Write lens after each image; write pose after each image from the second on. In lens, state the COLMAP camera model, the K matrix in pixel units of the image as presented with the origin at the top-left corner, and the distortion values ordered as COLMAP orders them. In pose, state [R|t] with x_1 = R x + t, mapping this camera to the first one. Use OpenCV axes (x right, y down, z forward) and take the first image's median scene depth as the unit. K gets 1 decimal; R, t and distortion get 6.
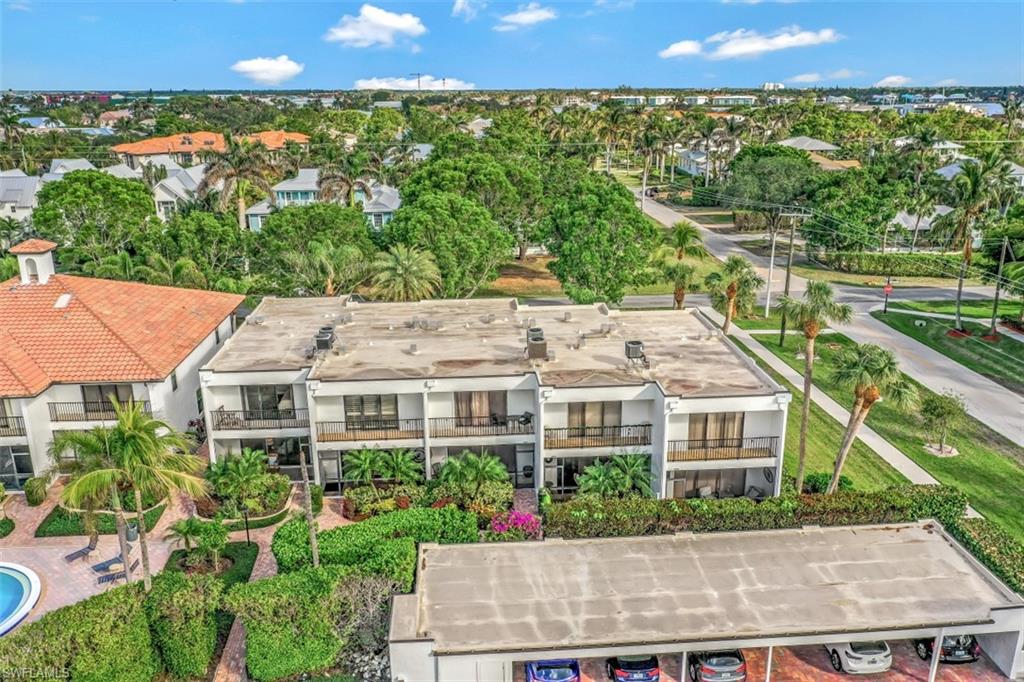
lens RADIAL K [[801.9, 0, 523.4], [0, 801.9, 380.1], [0, 0, 1]] dist [-0.002560, 0.000304]
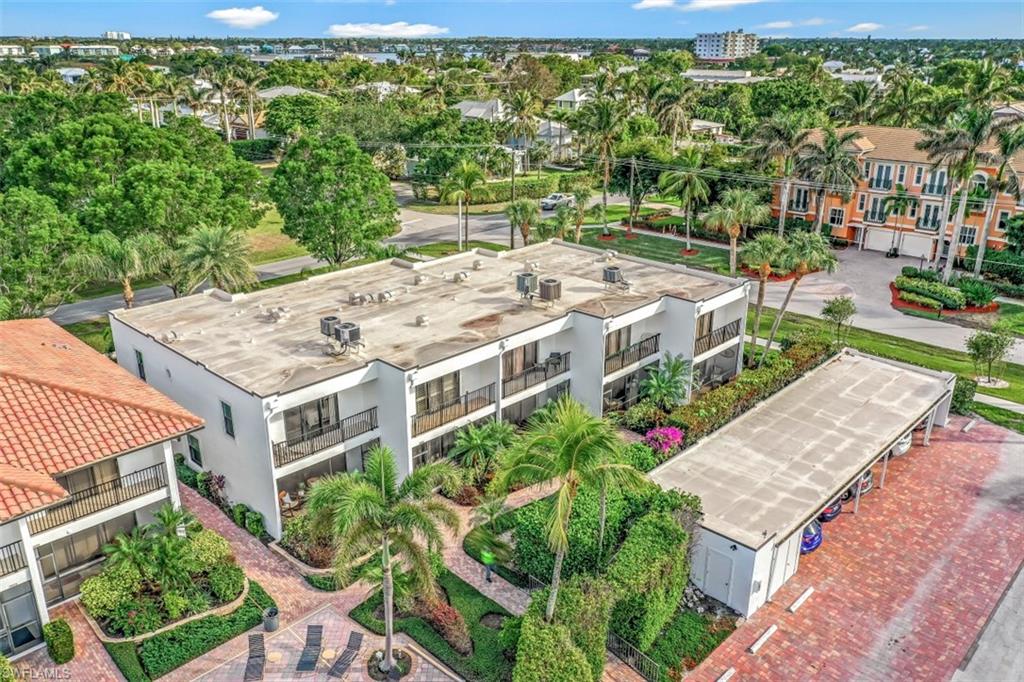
lens RADIAL K [[803.9, 0, 523.9], [0, 803.9, 343.6], [0, 0, 1]] dist [-0.004787, 0.004098]
pose [[0.743180, -0.230280, 0.628215, -0.683294], [0.221642, 0.970626, 0.093591, -0.078104], [-0.631314, 0.069684, 0.772390, 0.225953]]
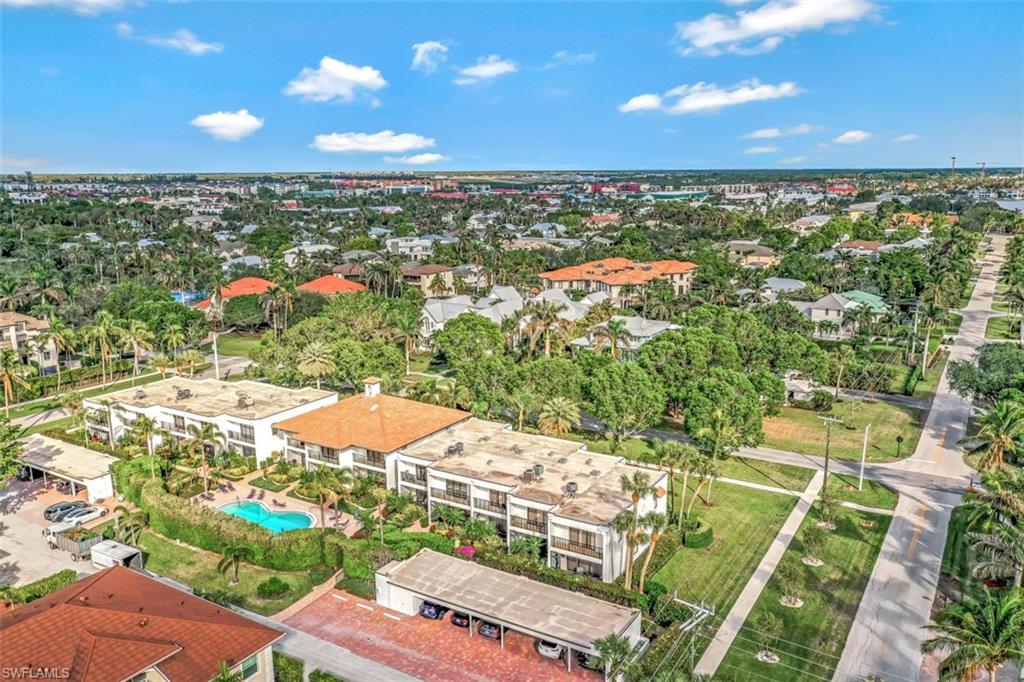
lens RADIAL K [[802.3, 0, 514.1], [0, 802.3, 392.0], [0, 0, 1]] dist [-0.003314, -0.001849]
pose [[0.809330, 0.156258, -0.566188, 1.079151], [-0.197031, 0.980334, -0.011088, -0.213410], [0.553321, 0.120531, 0.824201, -0.671316]]
